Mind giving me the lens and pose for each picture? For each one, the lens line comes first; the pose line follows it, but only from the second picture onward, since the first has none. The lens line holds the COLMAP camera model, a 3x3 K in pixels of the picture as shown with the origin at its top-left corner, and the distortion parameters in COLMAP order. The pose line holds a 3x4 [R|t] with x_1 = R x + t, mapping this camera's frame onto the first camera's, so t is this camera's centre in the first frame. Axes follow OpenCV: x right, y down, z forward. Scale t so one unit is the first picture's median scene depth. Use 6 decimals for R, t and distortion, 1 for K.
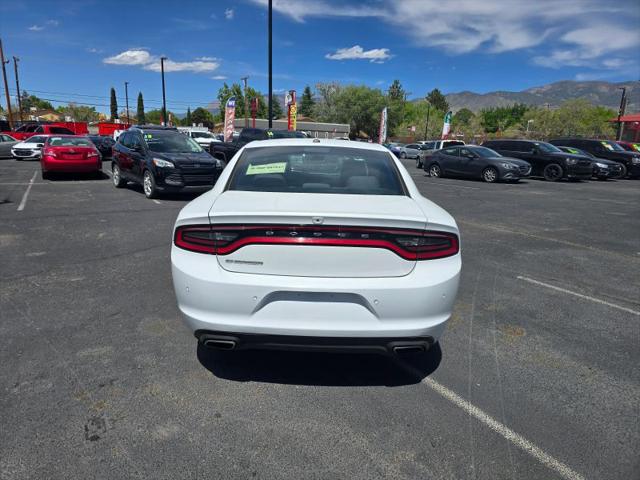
lens RADIAL K [[427.0, 0, 306.4], [0, 427.0, 235.1], [0, 0, 1]] dist [0.061932, -0.052546]
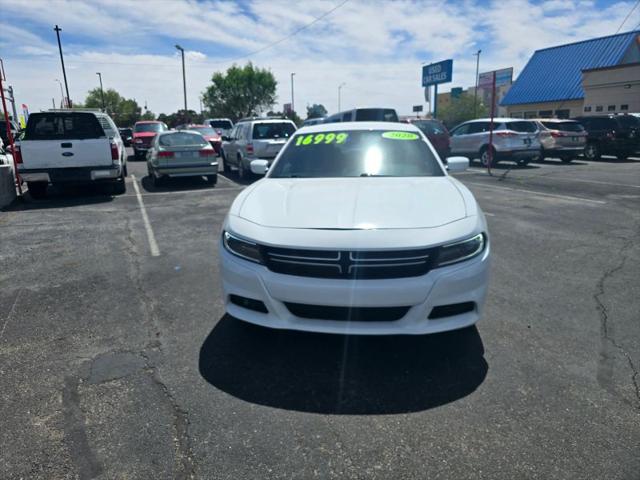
lens RADIAL K [[430.5, 0, 310.2], [0, 430.5, 240.9], [0, 0, 1]] dist [0.044528, -0.042862]
pose [[-0.993427, -0.033826, 0.109358, 0.012107], [0.019942, 0.889591, 0.456322, -0.532399], [-0.112720, 0.455503, -0.883069, 2.458267]]
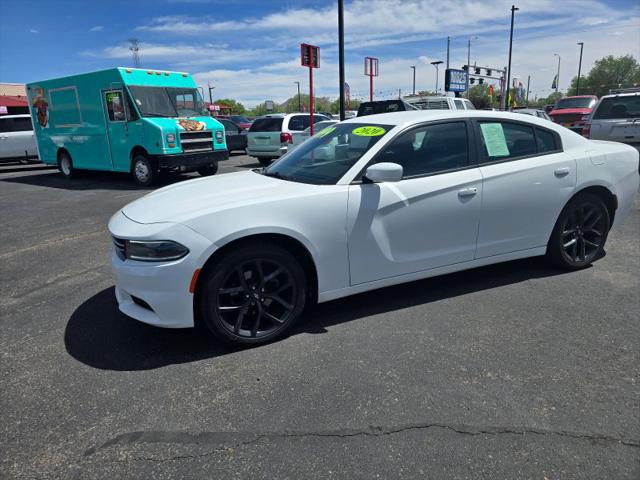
lens RADIAL K [[427.0, 0, 310.0], [0, 427.0, 241.7], [0, 0, 1]] dist [0.061932, -0.052546]
pose [[-0.405089, -0.254027, 0.878279, -0.881720], [0.231470, 0.900835, 0.367312, -0.415673], [-0.884491, 0.352089, -0.306118, 1.809415]]
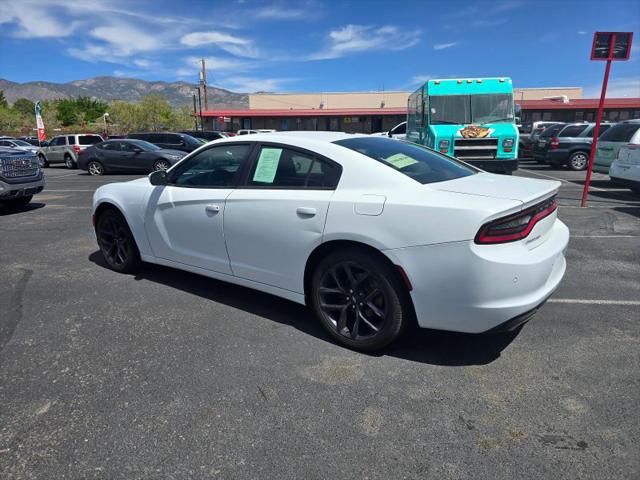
lens RADIAL K [[427.0, 0, 312.0], [0, 427.0, 237.6], [0, 0, 1]] dist [0.061932, -0.052546]
pose [[0.592515, -0.216854, 0.775823, -0.842798], [0.201403, 0.972378, 0.117977, -0.117473], [-0.779976, 0.086350, 0.619823, 0.473734]]
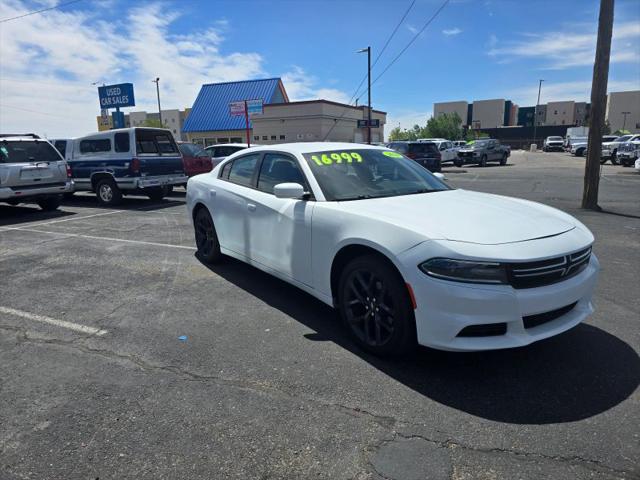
lens RADIAL K [[426.4, 0, 307.7], [0, 426.4, 234.7], [0, 0, 1]] dist [0.066475, -0.057833]
pose [[-0.816962, 0.099940, -0.567965, 0.793462], [-0.132842, 0.925771, 0.353980, -0.448330], [0.561182, 0.364638, -0.743044, 2.165195]]
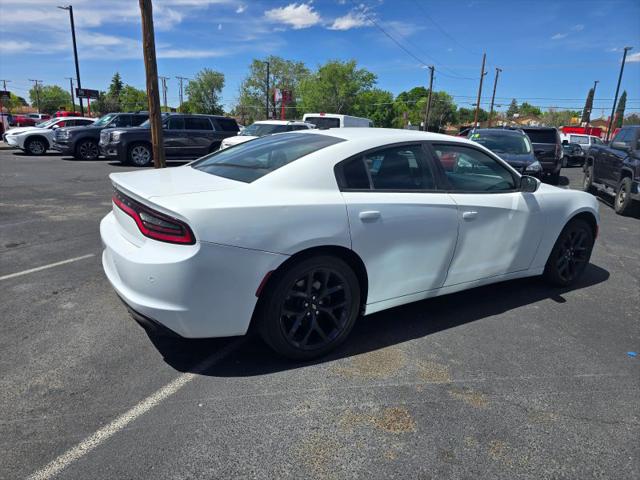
lens RADIAL K [[427.3, 0, 310.5], [0, 427.3, 238.7], [0, 0, 1]] dist [0.055086, -0.044451]
pose [[0.541275, 0.203005, -0.815972, 0.816240], [-0.206166, 0.972838, 0.105272, -0.077652], [0.815179, 0.111244, 0.568425, 0.468148]]
